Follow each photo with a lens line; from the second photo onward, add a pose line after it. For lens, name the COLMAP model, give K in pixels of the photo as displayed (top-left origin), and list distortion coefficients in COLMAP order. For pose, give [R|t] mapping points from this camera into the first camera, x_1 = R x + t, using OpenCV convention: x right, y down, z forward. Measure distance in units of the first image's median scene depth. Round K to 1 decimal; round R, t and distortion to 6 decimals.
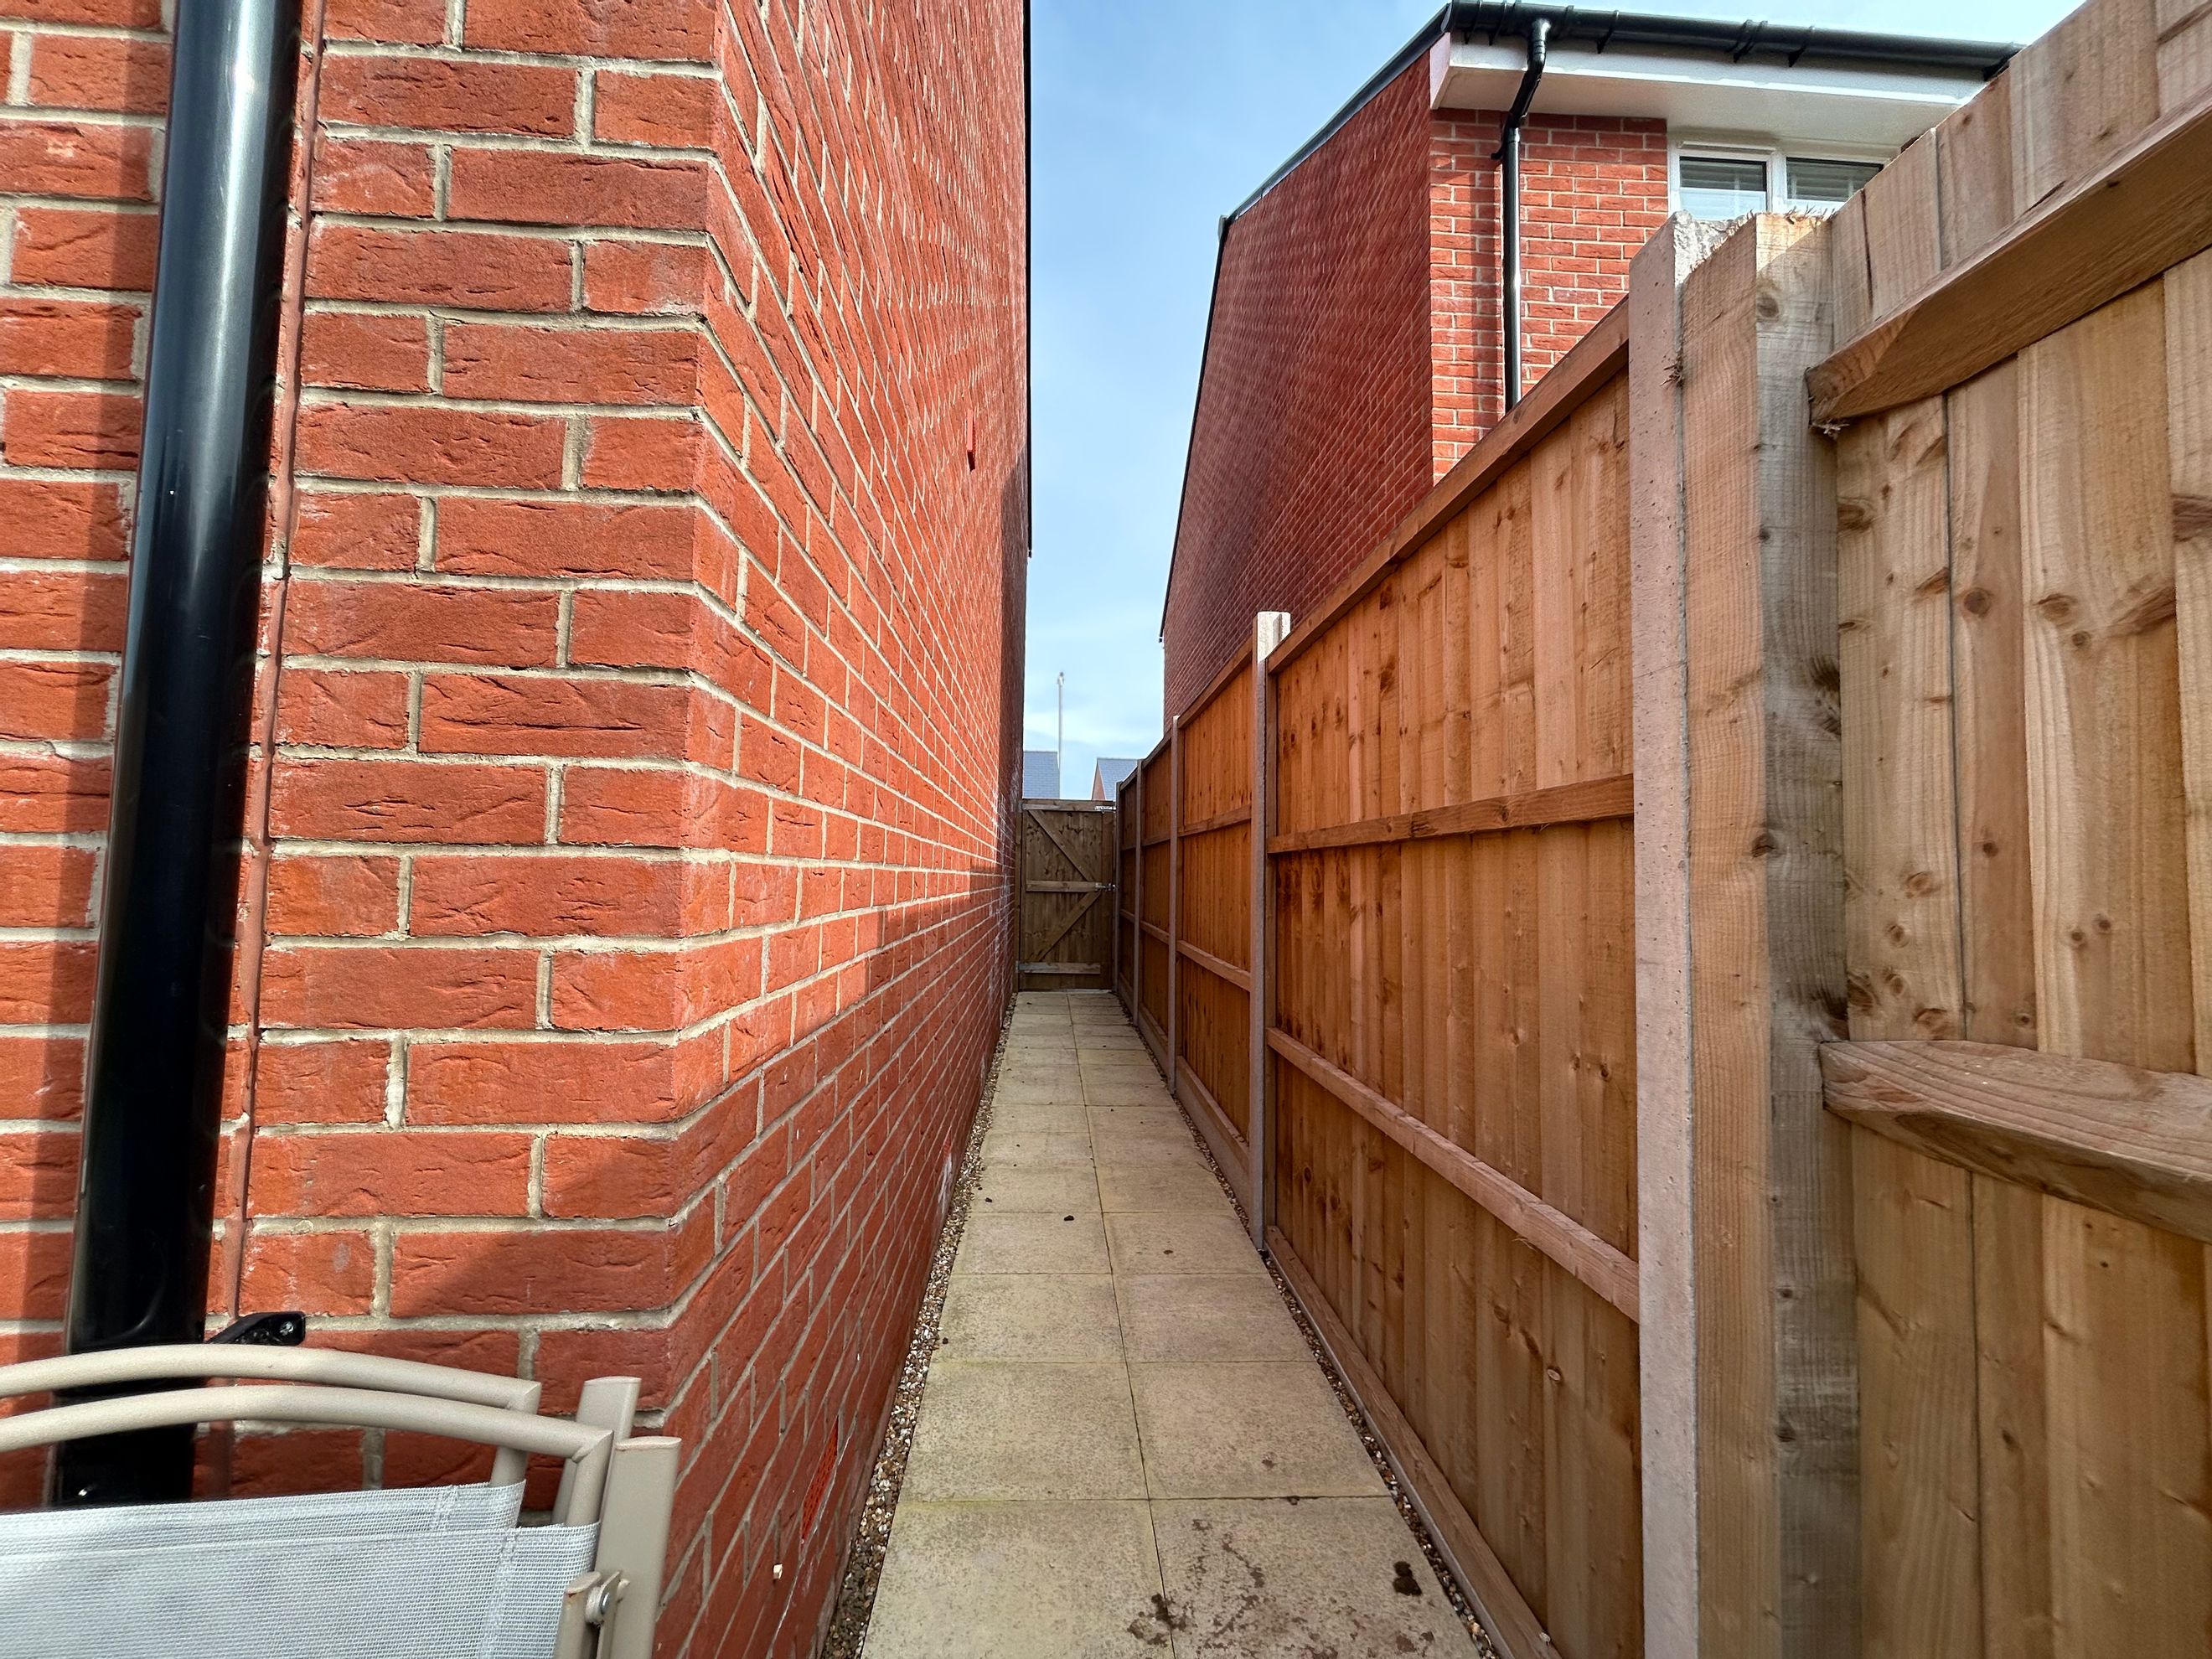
lens RADIAL K [[889.1, 0, 1106.6], [0, 889.1, 828.4], [0, 0, 1]] dist [-0.002310, 0.000541]
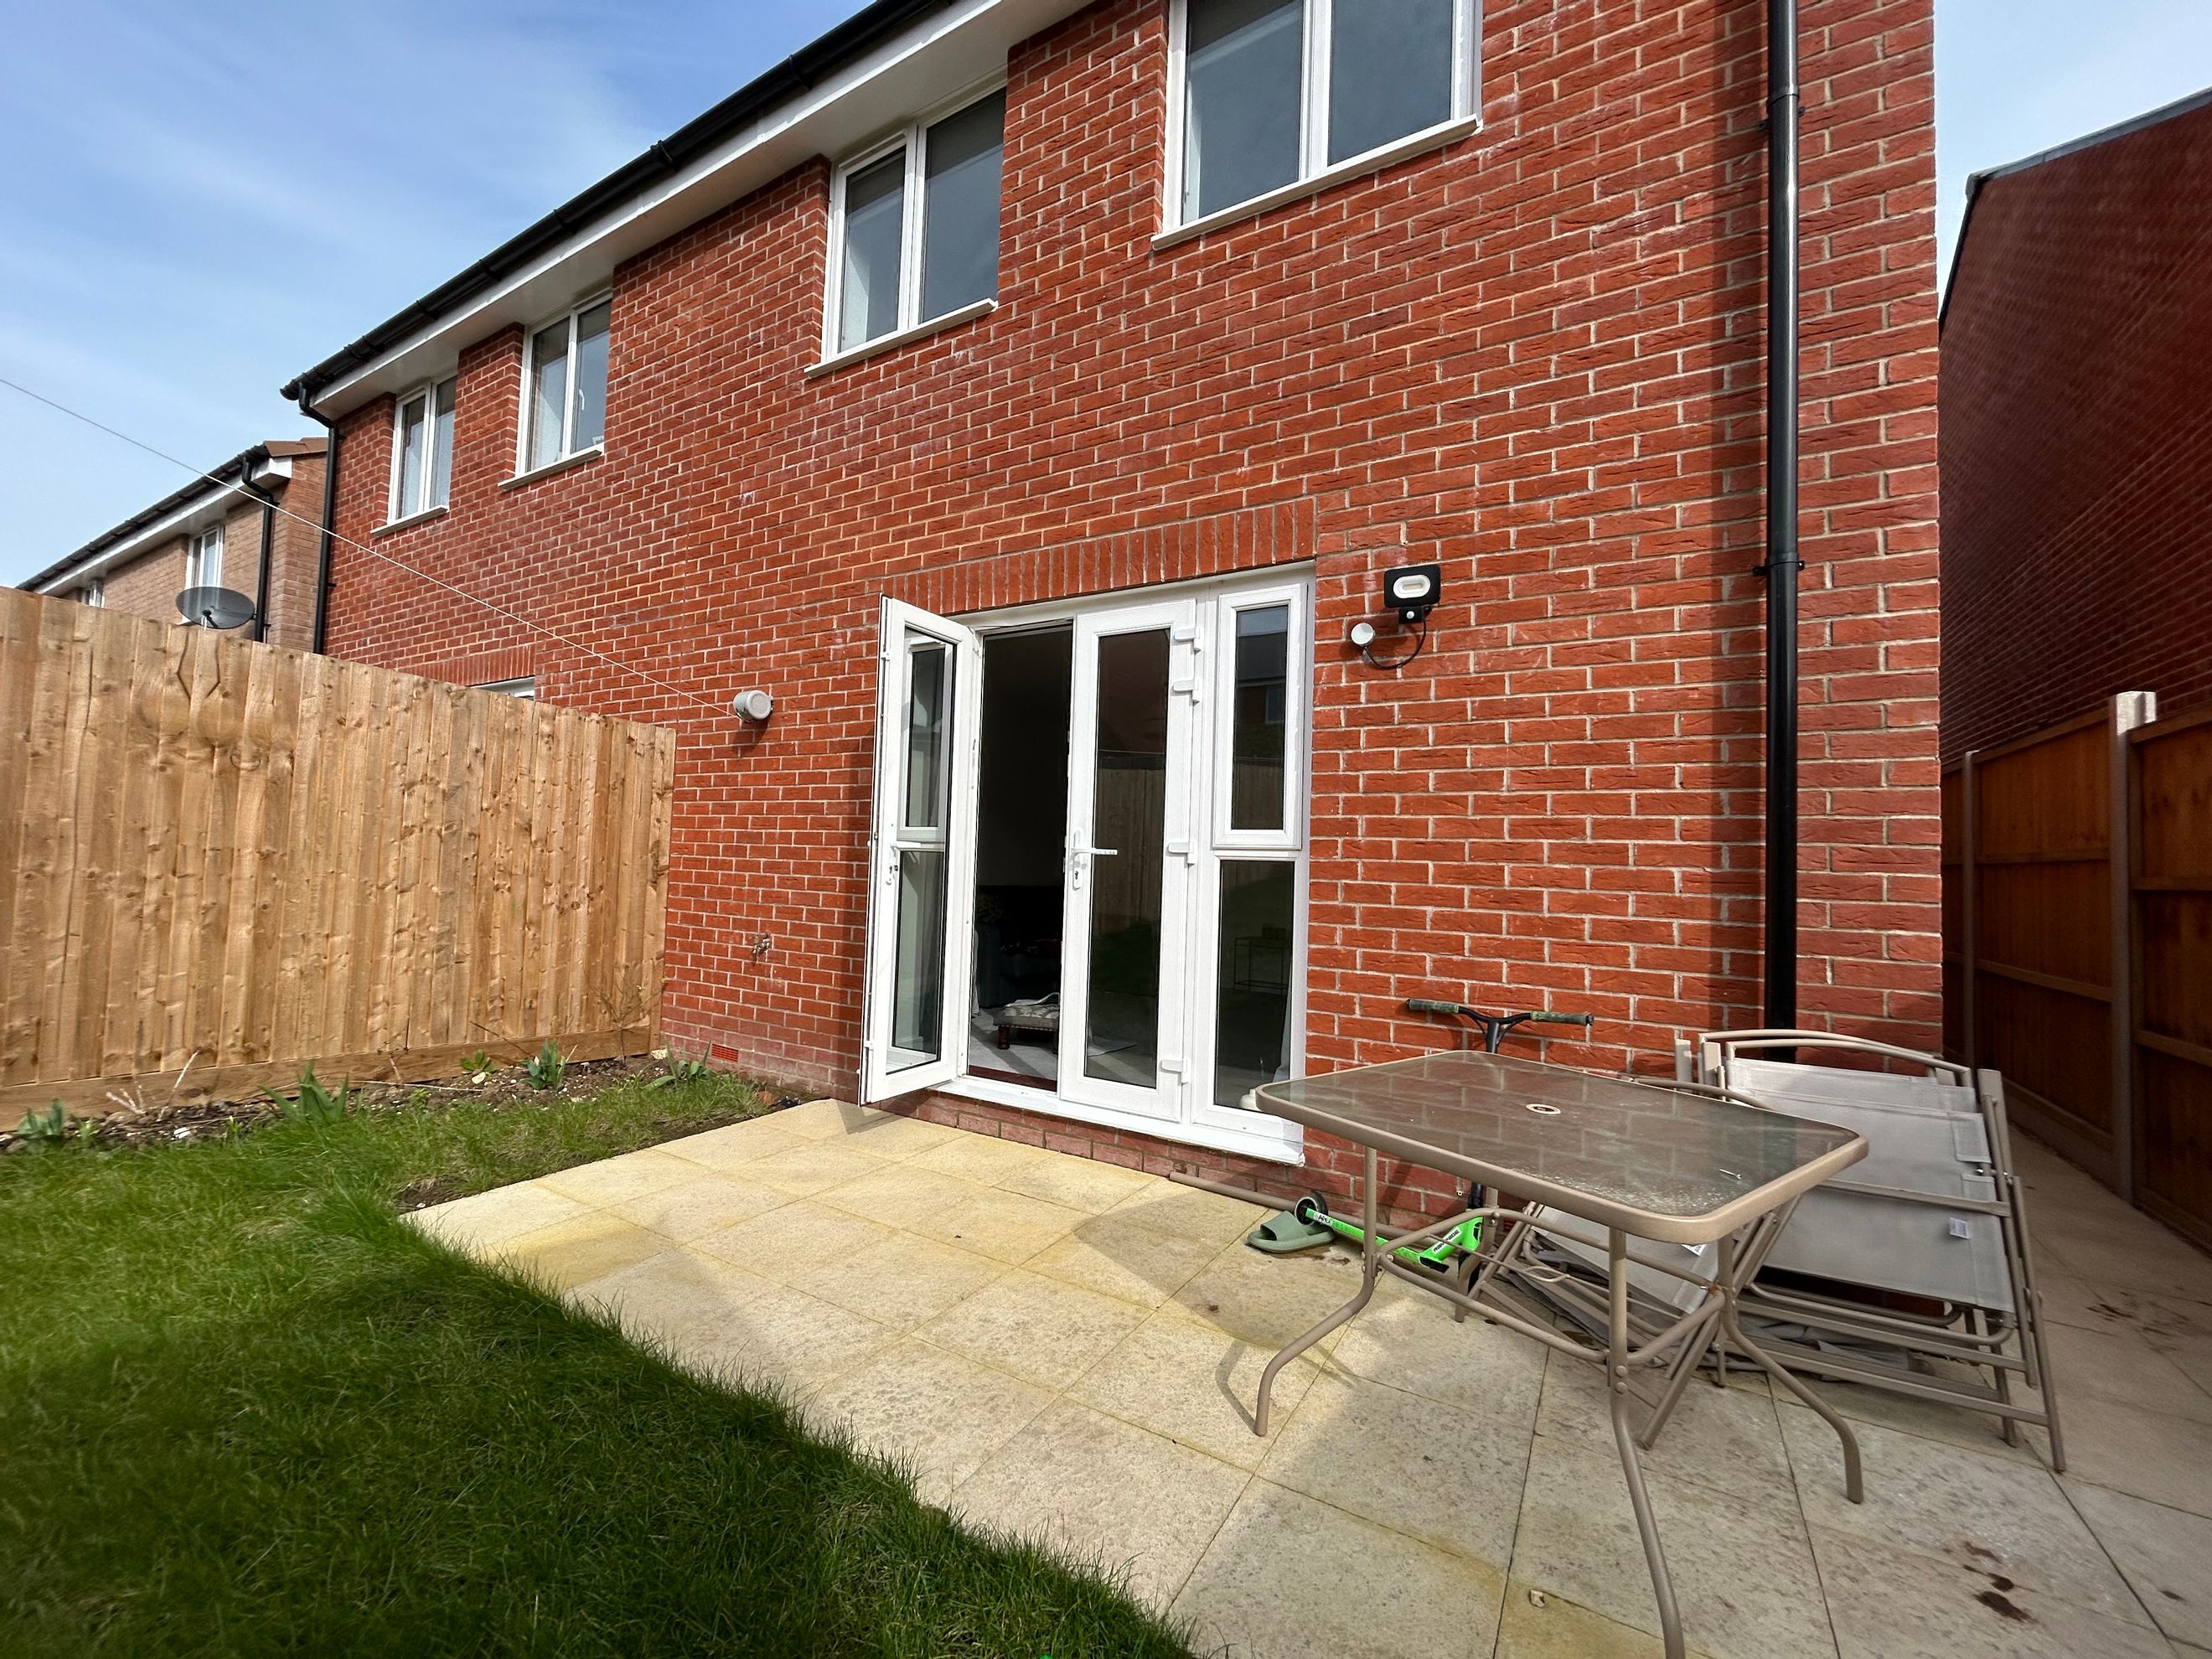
lens RADIAL K [[889.1, 0, 1106.1], [0, 889.1, 833.1], [0, 0, 1]] dist [-0.002310, 0.000541]
pose [[0.821781, -0.011242, -0.569692, -1.047804], [0.011604, 0.999928, -0.002995, -0.233290], [0.569685, -0.004150, 0.821853, -3.024351]]
